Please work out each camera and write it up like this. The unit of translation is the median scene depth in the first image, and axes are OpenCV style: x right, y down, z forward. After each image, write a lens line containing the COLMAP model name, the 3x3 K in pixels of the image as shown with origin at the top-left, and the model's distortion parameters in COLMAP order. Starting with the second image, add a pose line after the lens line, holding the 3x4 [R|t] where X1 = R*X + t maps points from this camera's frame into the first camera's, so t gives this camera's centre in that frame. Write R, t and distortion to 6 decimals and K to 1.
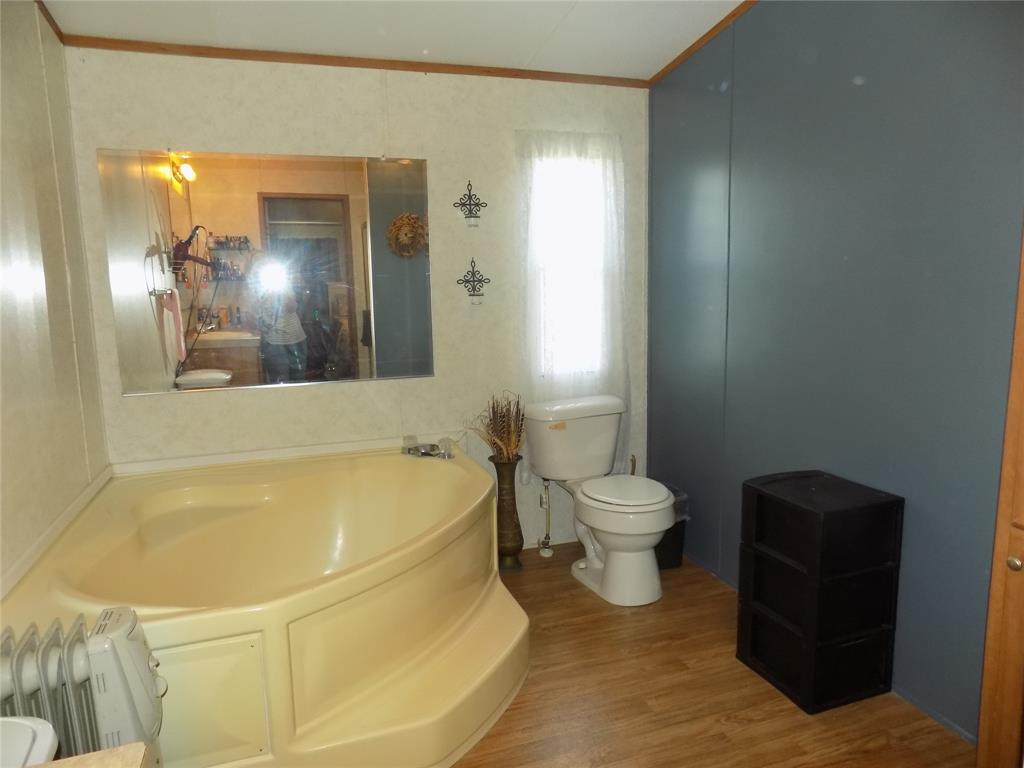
lens RADIAL K [[686.2, 0, 514.0], [0, 686.2, 391.5], [0, 0, 1]] dist [-0.036207, 0.008501]
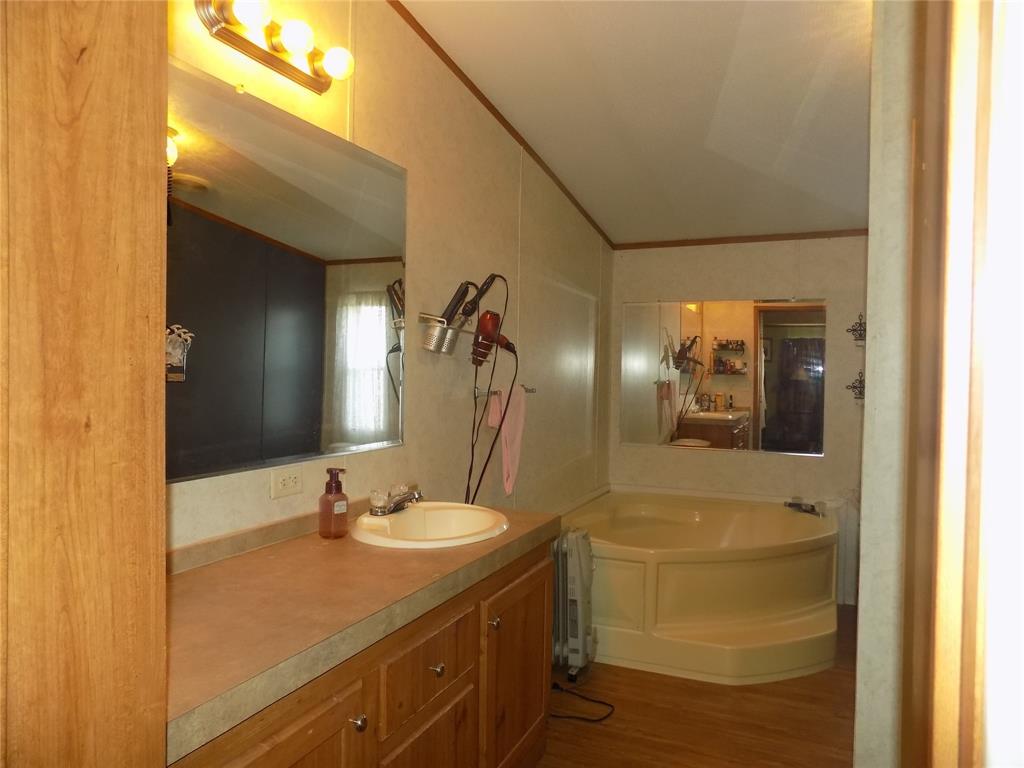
lens RADIAL K [[686.2, 0, 512.8], [0, 686.2, 383.5], [0, 0, 1]] dist [-0.036207, 0.008501]
pose [[0.721925, 0.037592, -0.690949, 0.375392], [-0.130138, 0.988081, -0.082214, 0.027522], [0.679624, 0.149271, 0.718213, -0.407462]]
